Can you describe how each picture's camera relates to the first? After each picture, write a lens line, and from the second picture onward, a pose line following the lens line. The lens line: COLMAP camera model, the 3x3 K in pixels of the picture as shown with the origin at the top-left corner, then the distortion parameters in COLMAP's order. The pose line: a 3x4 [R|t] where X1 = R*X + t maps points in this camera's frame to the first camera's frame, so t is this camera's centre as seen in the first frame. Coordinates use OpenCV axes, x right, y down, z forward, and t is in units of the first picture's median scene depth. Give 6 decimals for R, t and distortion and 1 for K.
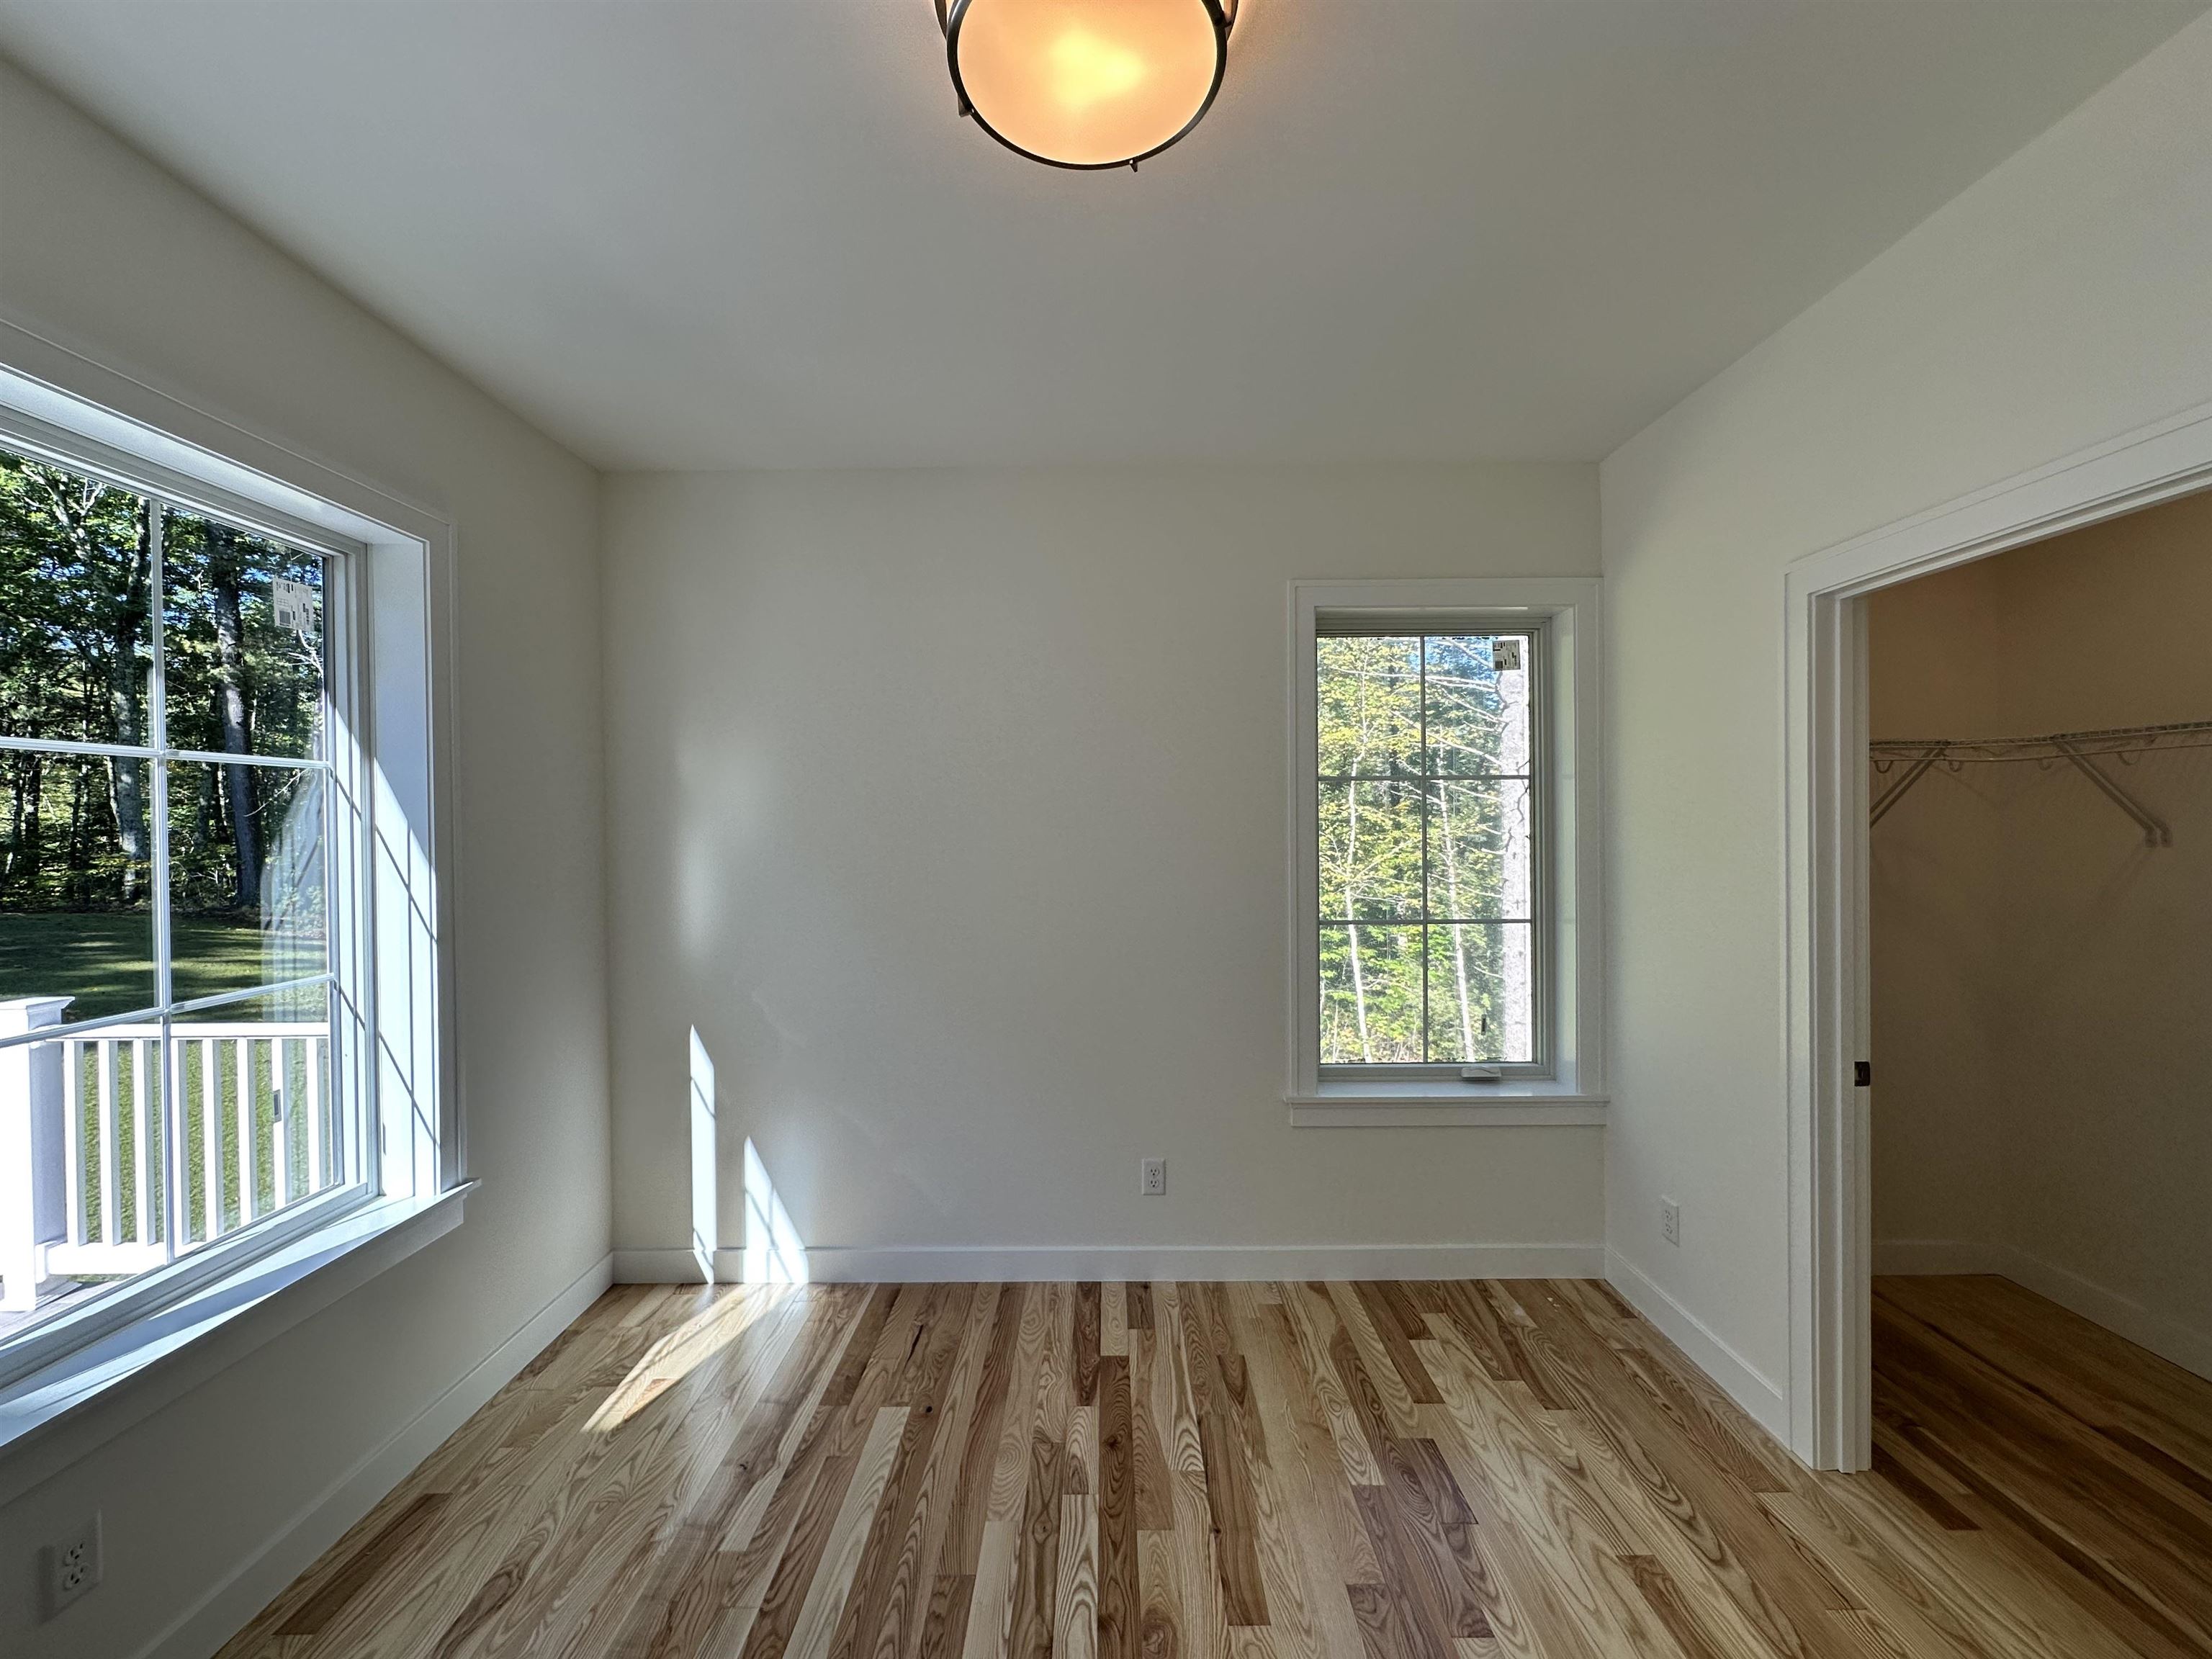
lens RADIAL K [[879.7, 0, 1106.3], [0, 879.7, 834.9], [0, 0, 1]] dist [-0.002376, -0.000454]
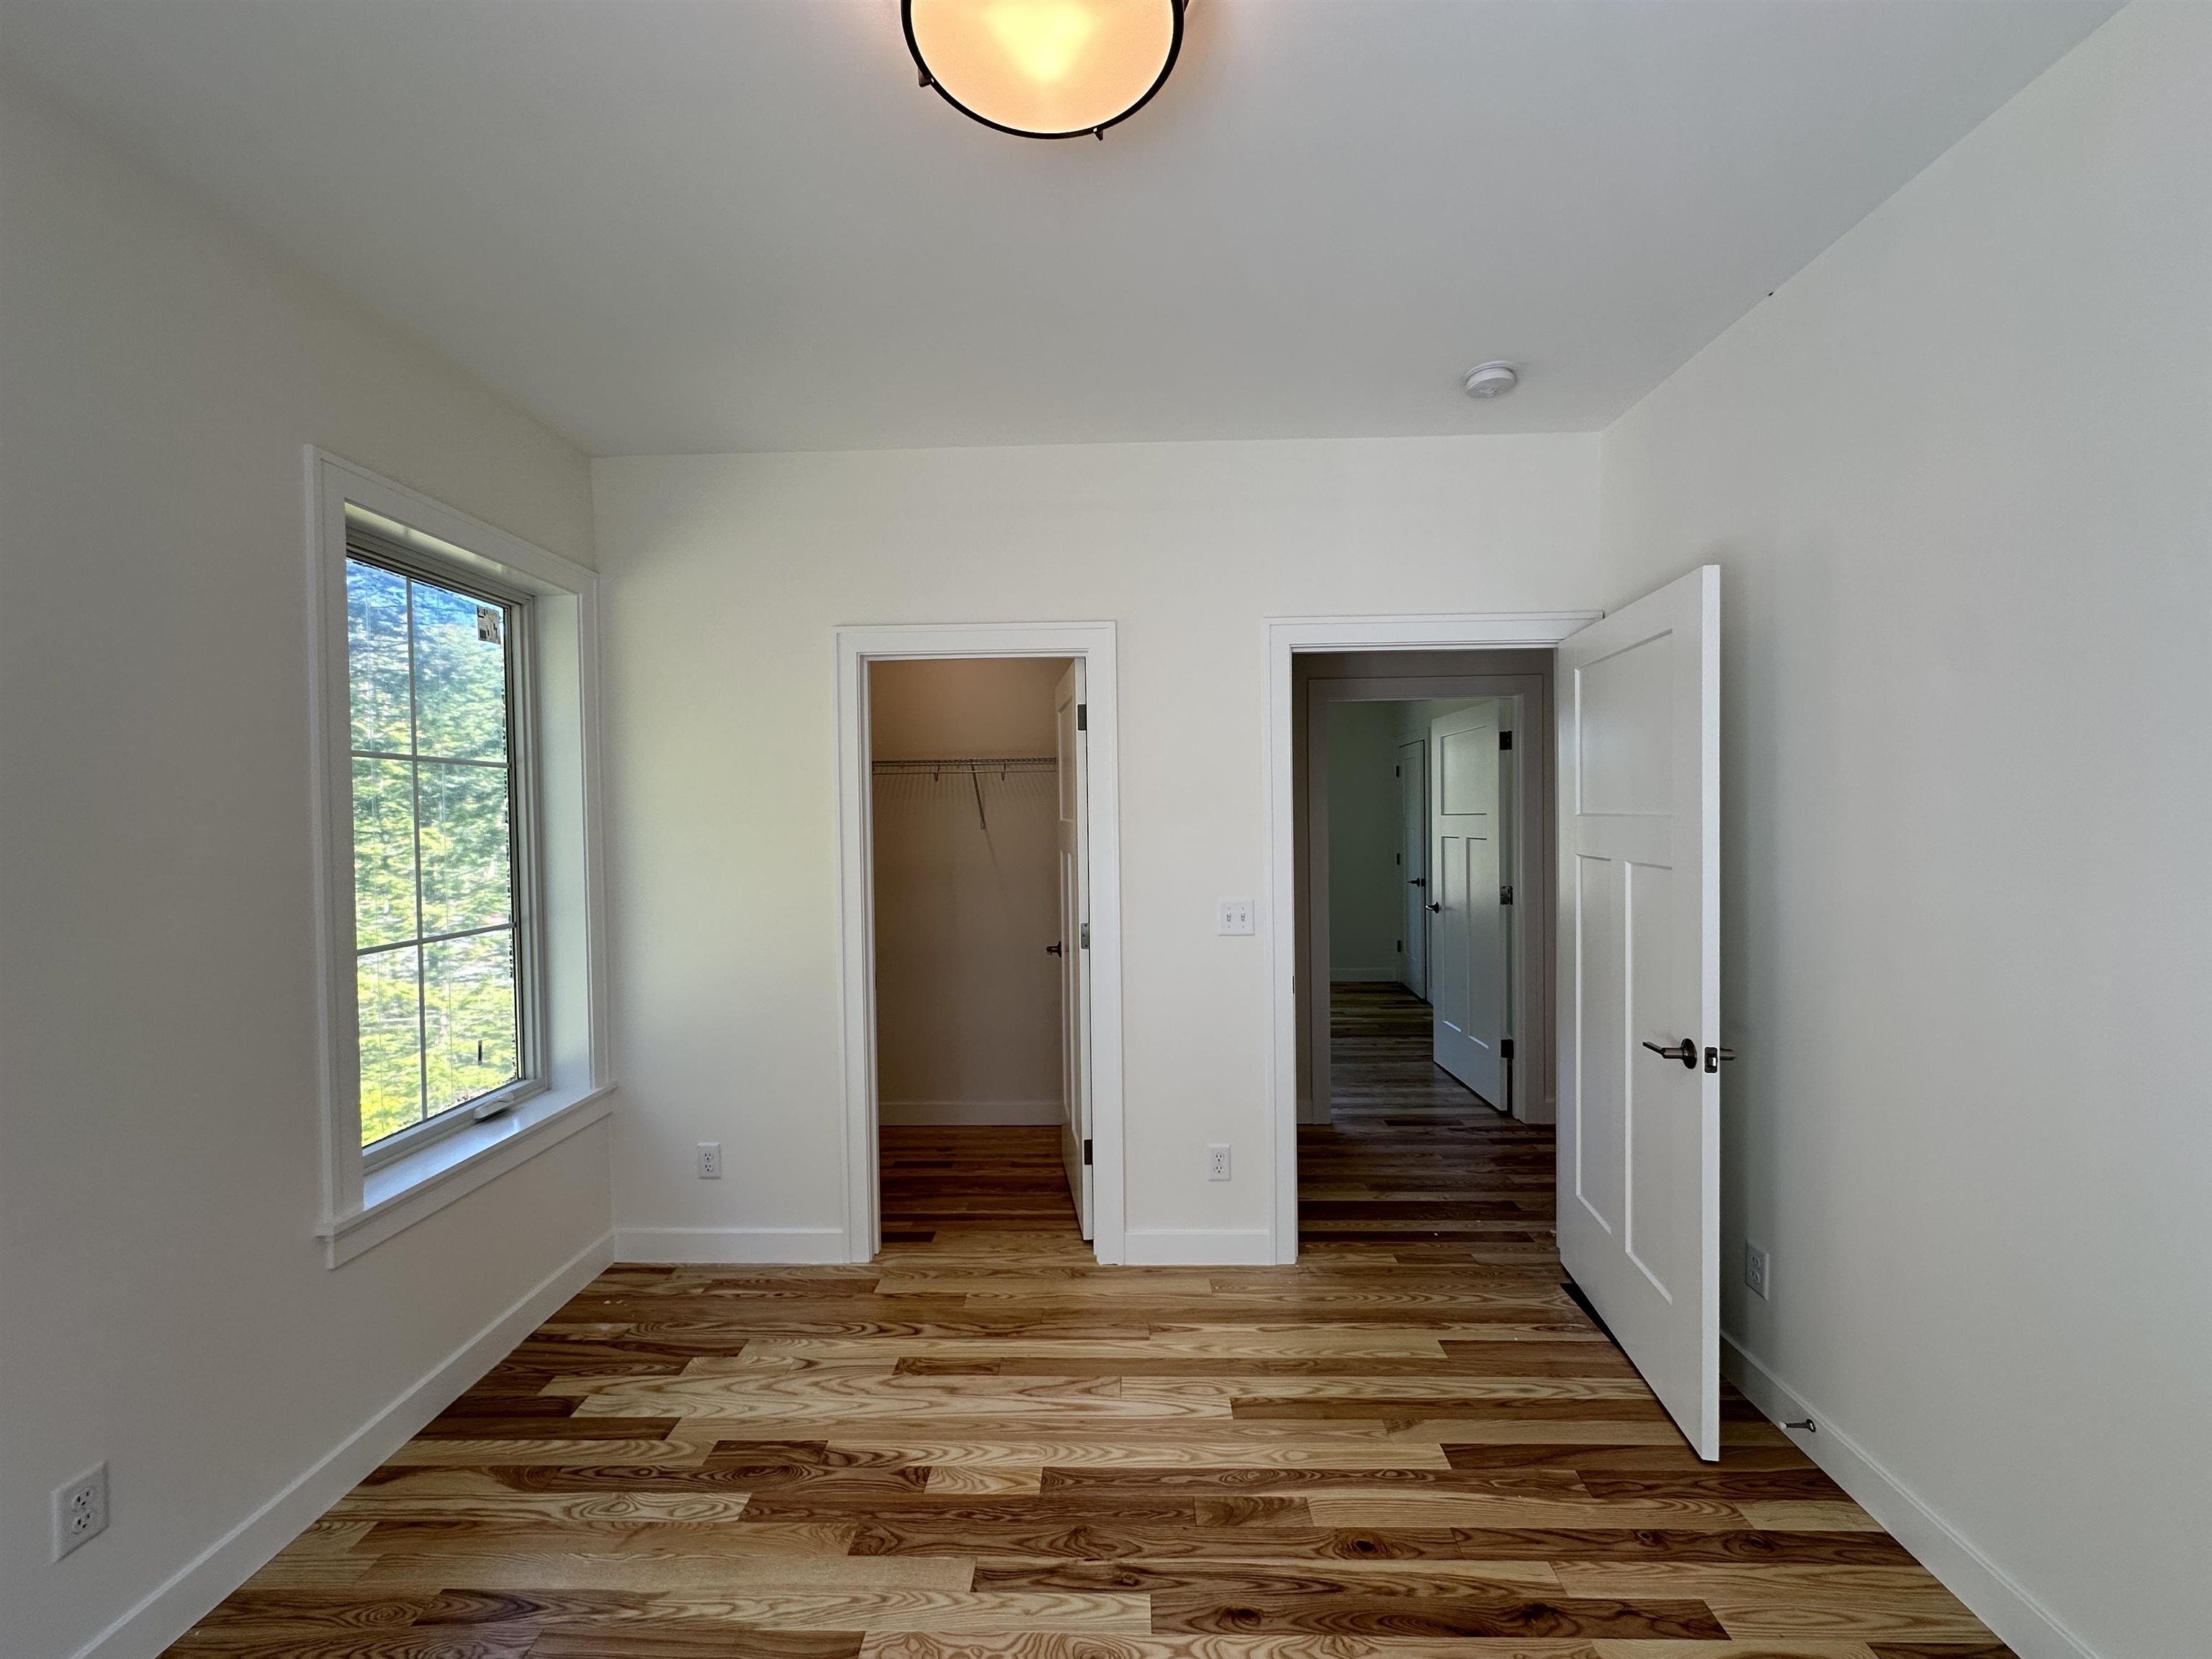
lens RADIAL K [[879.7, 0, 1106.3], [0, 879.7, 834.9], [0, 0, 1]] dist [-0.002376, -0.000454]
pose [[0.021827, -0.014193, 0.999661, -0.568630], [0.020925, 0.999687, 0.013736, 0.007613], [-0.999543, 0.020618, 0.022117, 0.515334]]
